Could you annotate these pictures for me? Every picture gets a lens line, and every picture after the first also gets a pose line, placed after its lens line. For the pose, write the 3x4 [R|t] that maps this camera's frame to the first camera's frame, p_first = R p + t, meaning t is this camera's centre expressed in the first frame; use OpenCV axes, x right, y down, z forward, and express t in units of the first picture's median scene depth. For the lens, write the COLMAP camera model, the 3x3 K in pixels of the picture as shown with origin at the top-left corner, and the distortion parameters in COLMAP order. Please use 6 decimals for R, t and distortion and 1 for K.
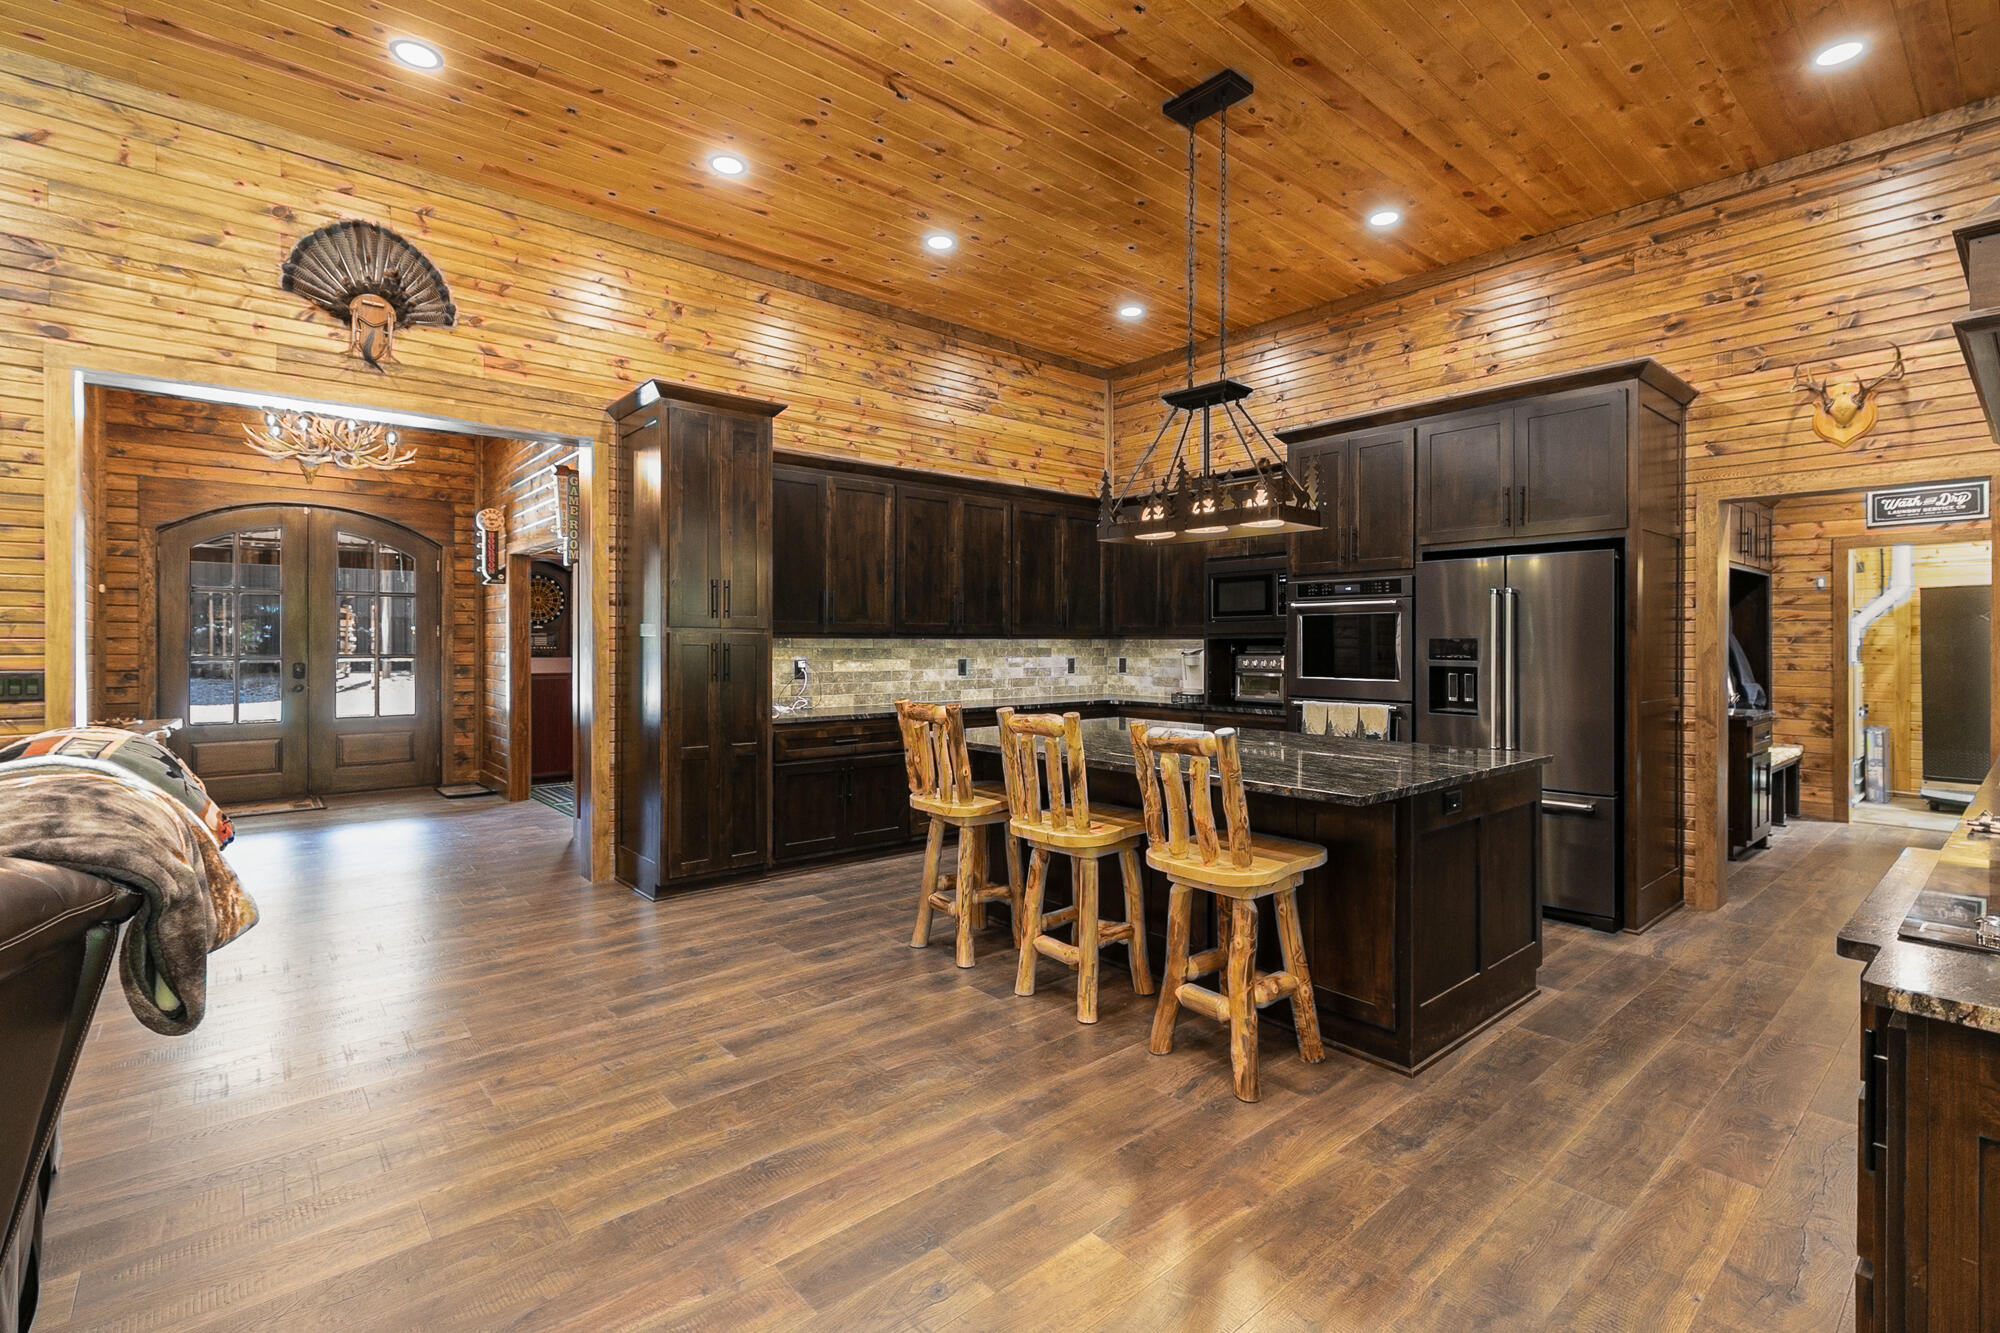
lens RADIAL K [[918.1, 0, 992.0], [0, 918.1, 637.8], [0, 0, 1]] dist [0.001651, -0.000245]
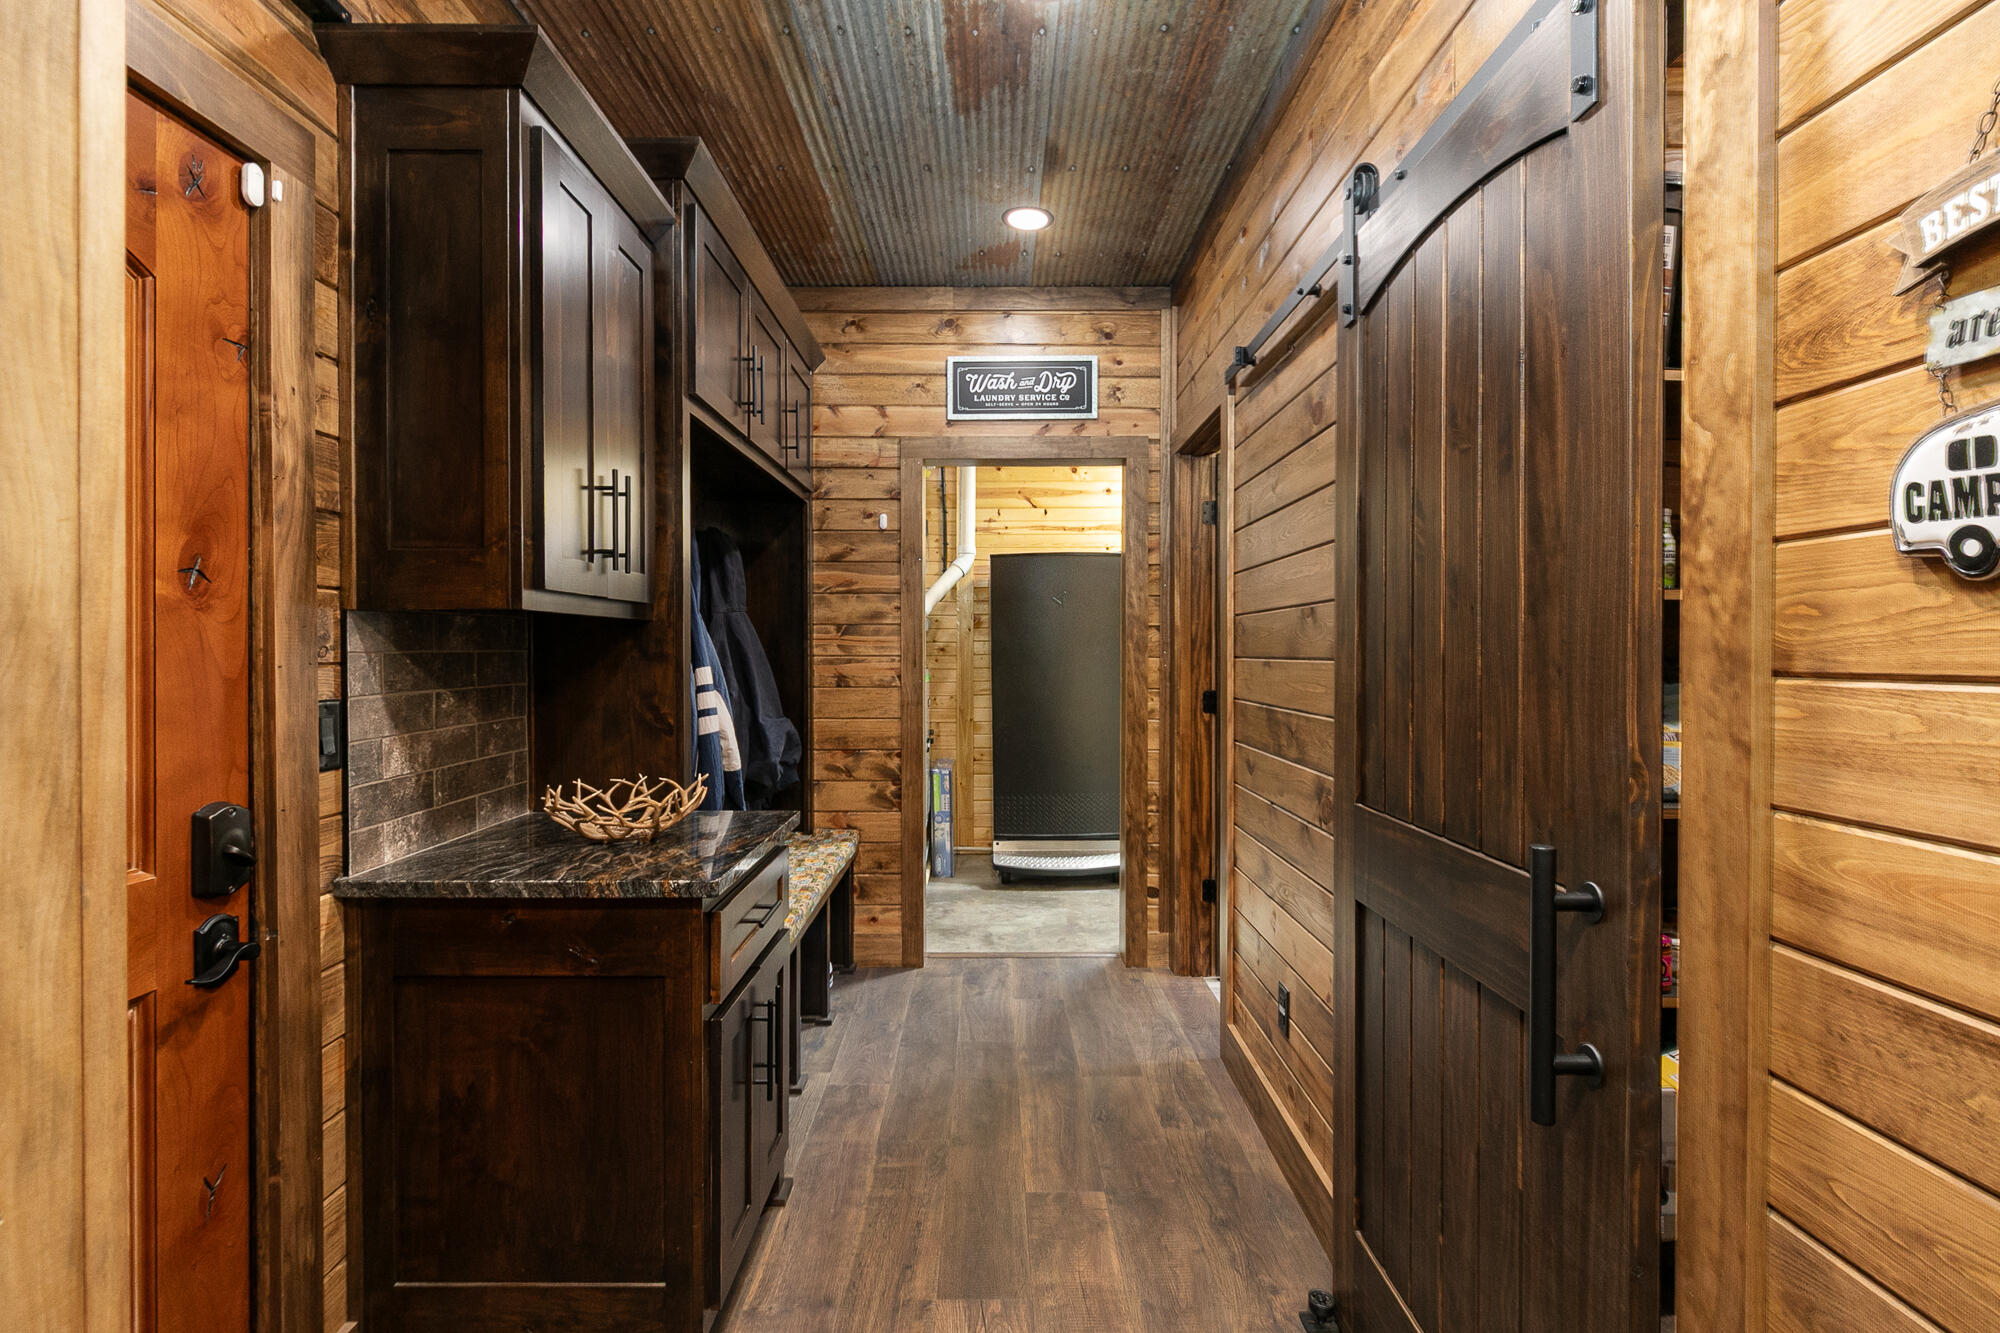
lens RADIAL K [[918.1, 0, 998.6], [0, 918.1, 654.5], [0, 0, 1]] dist [0.001651, -0.000245]
pose [[0.645109, -0.009275, 0.764034, 0.534555], [0.001301, 0.999938, 0.011041, 0.011429], [-0.764089, -0.006128, 0.645081, 0.602033]]
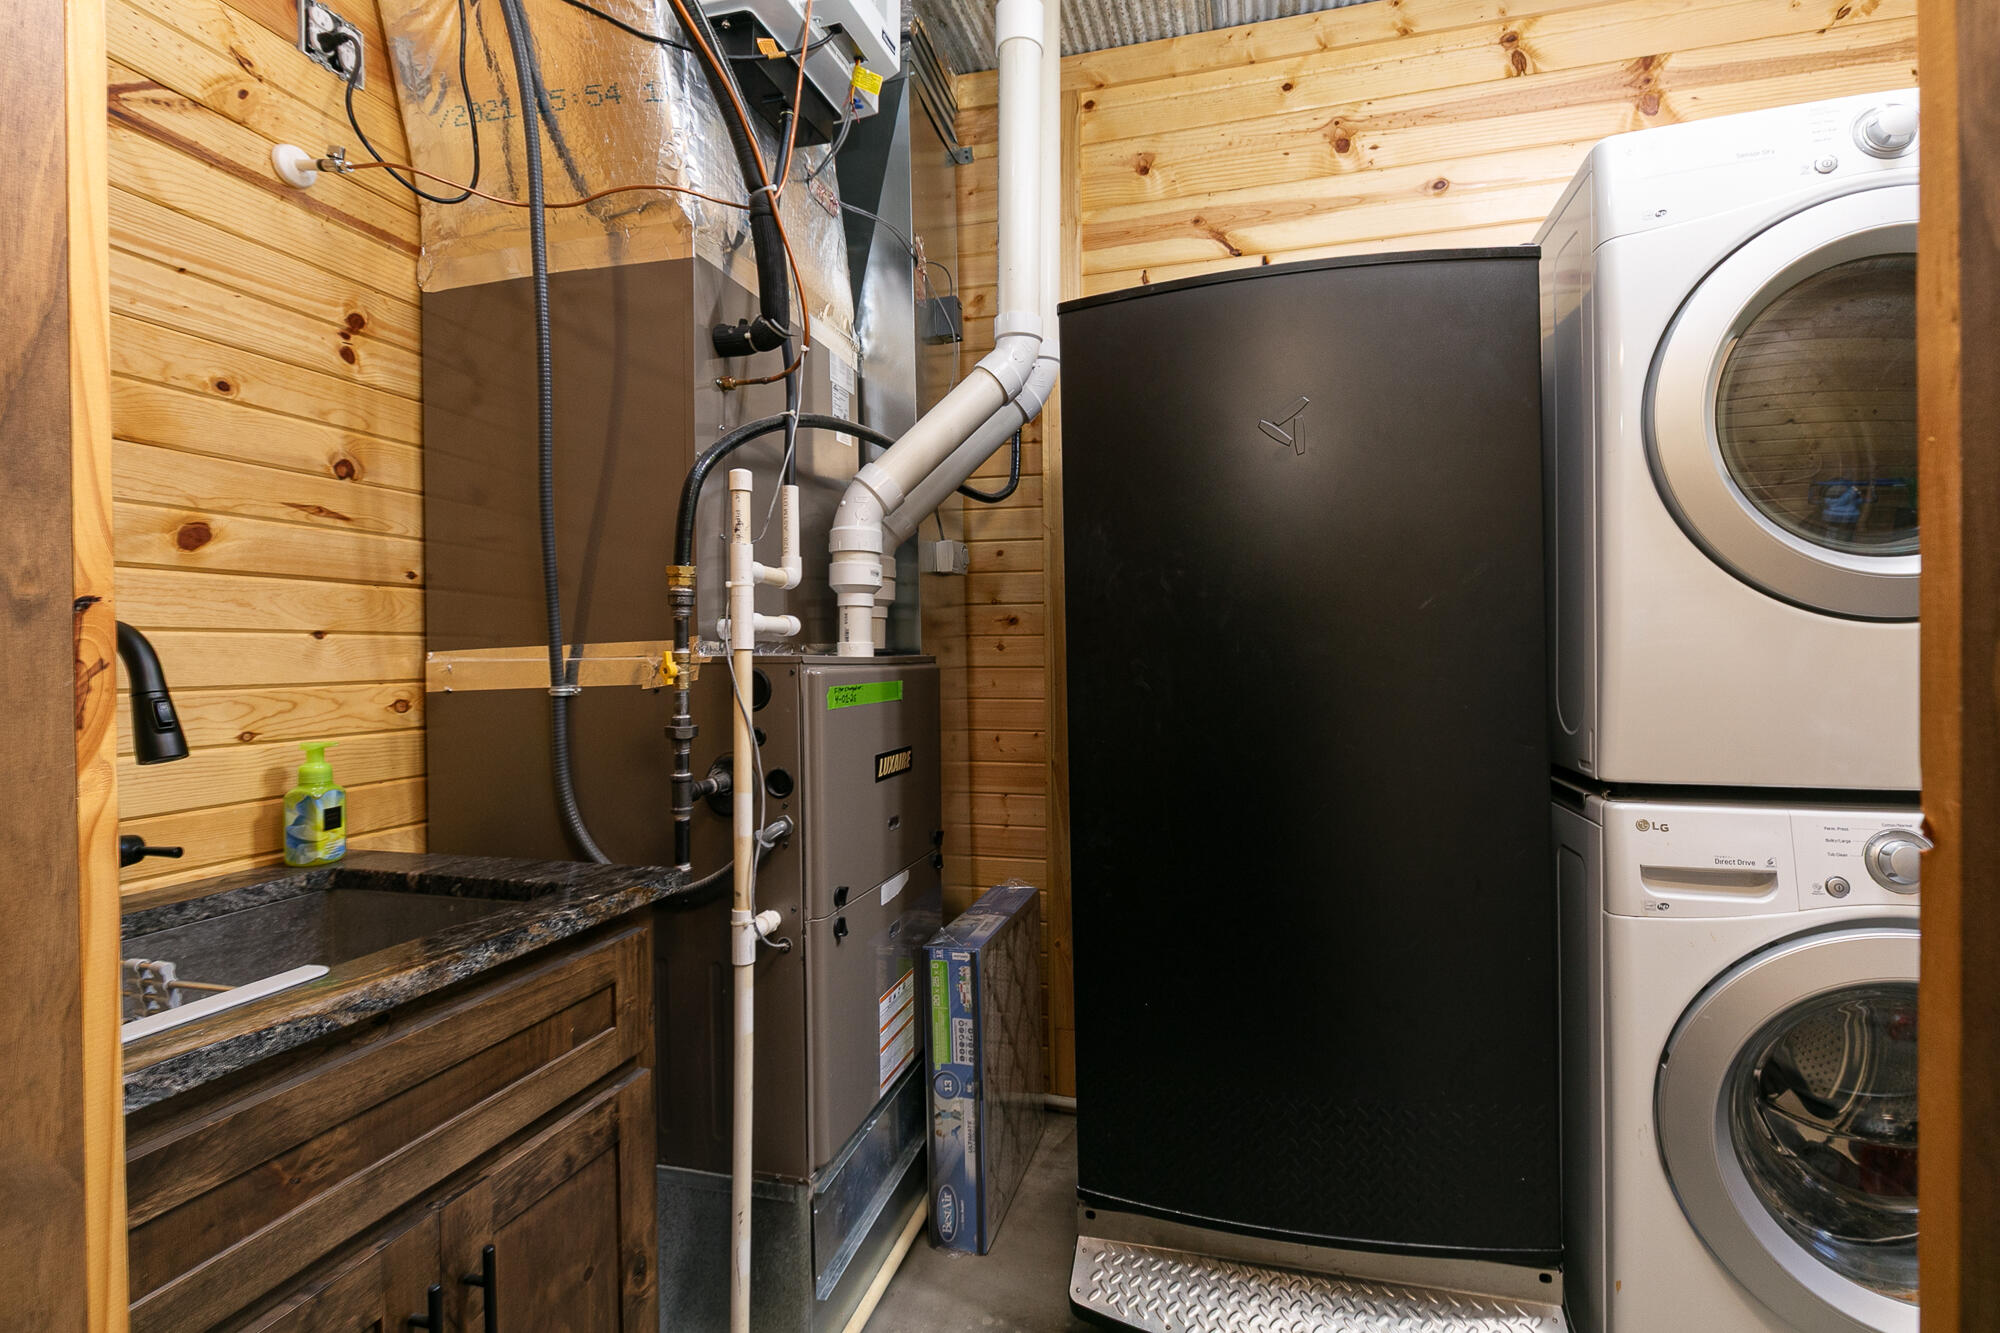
lens RADIAL K [[918.1, 0, 1002.0], [0, 918.1, 662.1], [0, 0, 1]] dist [0.001651, -0.000245]
pose [[0.831812, -0.012793, 0.554910, 0.938643], [0.007723, 0.999904, 0.011475, 0.026511], [-0.555003, -0.005259, 0.831831, 0.887904]]
